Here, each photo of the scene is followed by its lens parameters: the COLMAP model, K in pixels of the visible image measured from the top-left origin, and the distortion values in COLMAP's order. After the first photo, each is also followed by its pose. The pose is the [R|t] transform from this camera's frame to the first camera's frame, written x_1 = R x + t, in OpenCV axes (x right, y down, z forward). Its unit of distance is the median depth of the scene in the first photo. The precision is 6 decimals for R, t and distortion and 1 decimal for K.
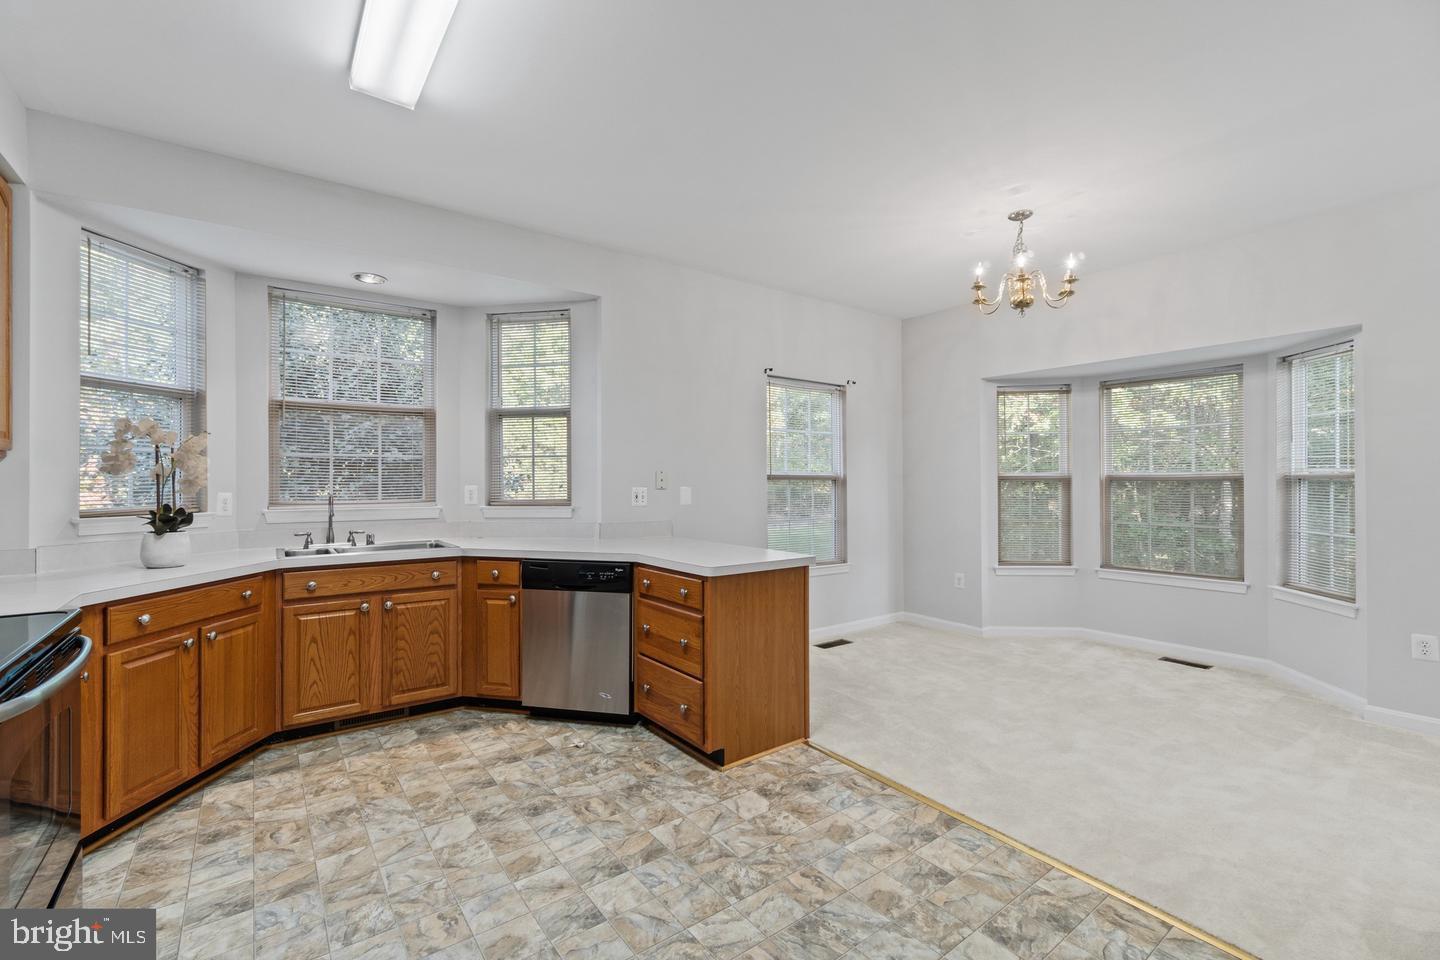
lens RADIAL K [[622.8, 0, 718.2], [0, 622.8, 477.3], [0, 0, 1]] dist [-0.004734, 0.001738]
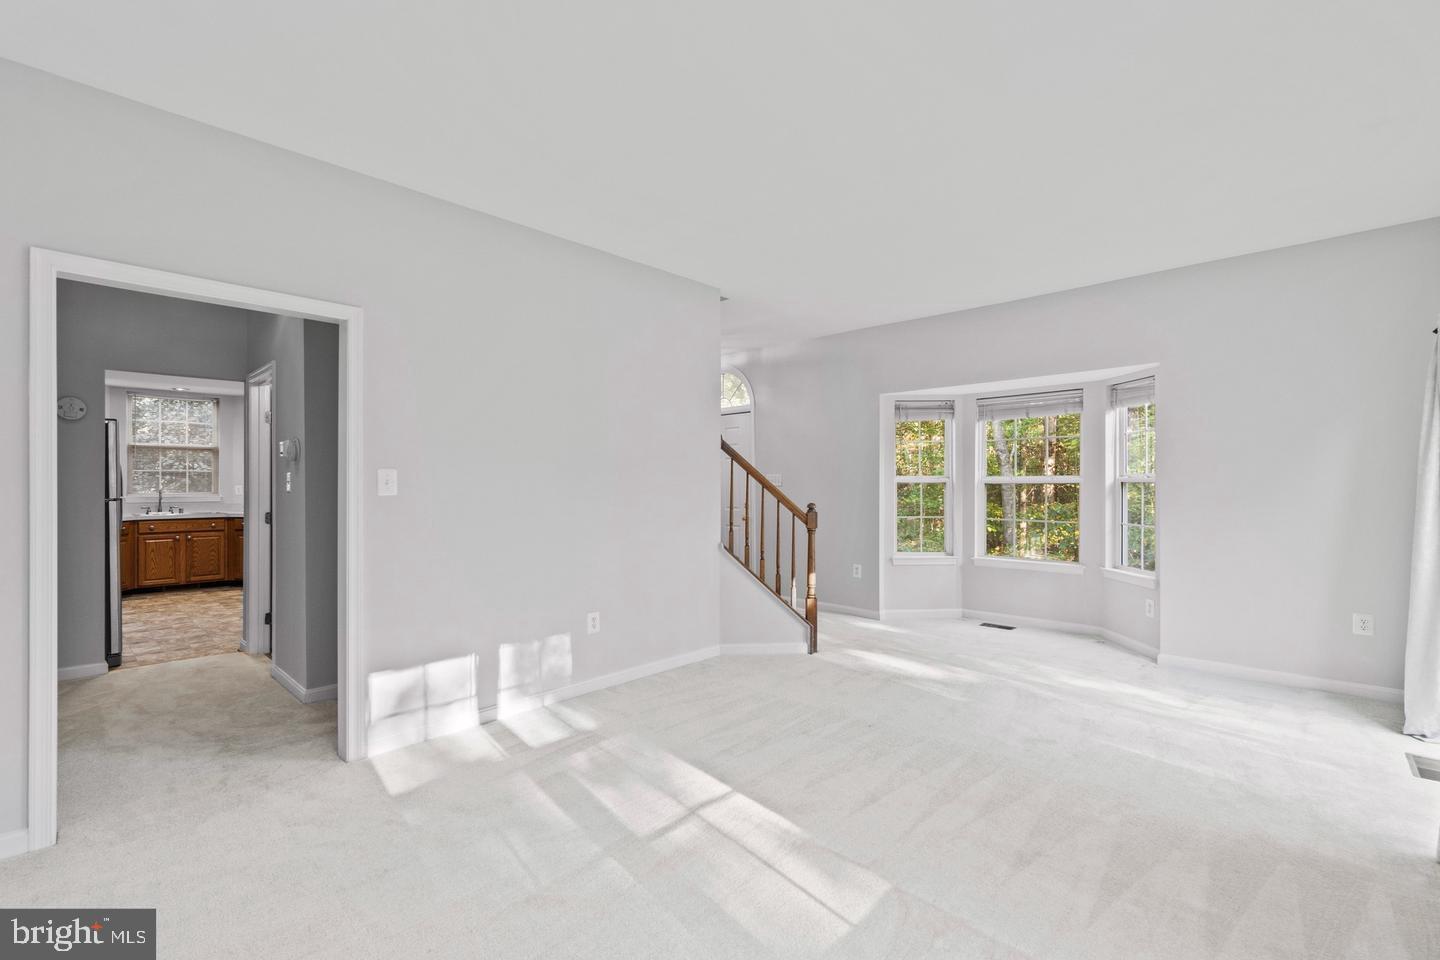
lens RADIAL K [[622.8, 0, 704.8], [0, 622.8, 482.2], [0, 0, 1]] dist [-0.004734, 0.001738]
pose [[0.985398, 0.003505, 0.170228, 0.982095], [-0.004702, 0.999967, 0.006628, -0.022732], [-0.170200, -0.007331, 0.985382, -1.628087]]
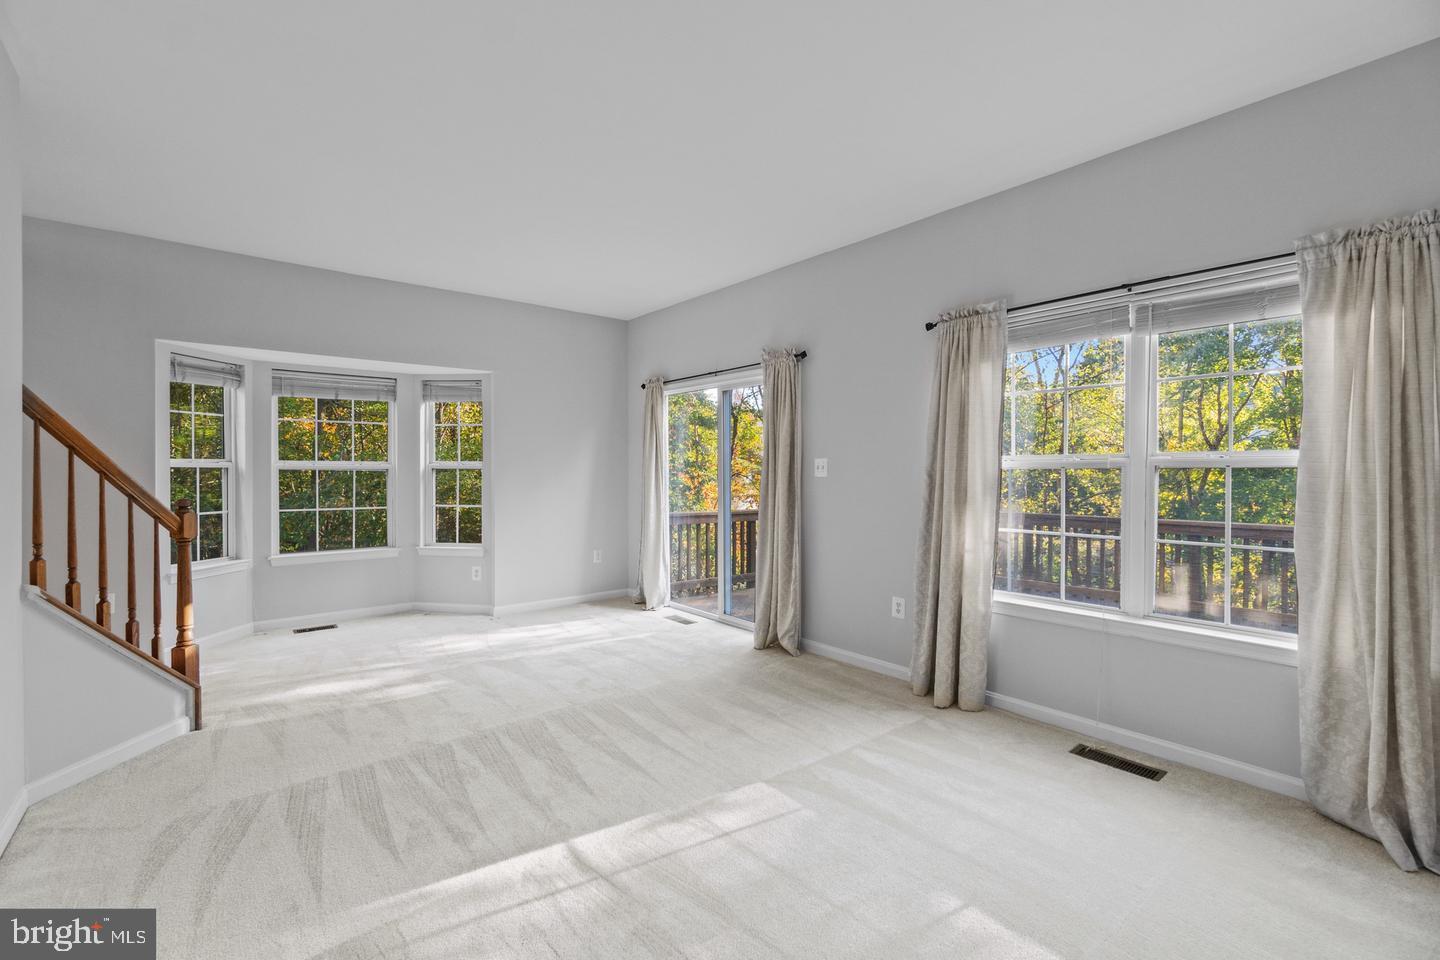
lens RADIAL K [[622.8, 0, 709.7], [0, 622.8, 478.2], [0, 0, 1]] dist [-0.004734, 0.001738]
pose [[-0.032190, -0.011685, 0.999413, -3.289137], [-0.011378, 0.999871, 0.011324, 0.017785], [-0.999417, -0.011007, -0.032319, 4.056468]]
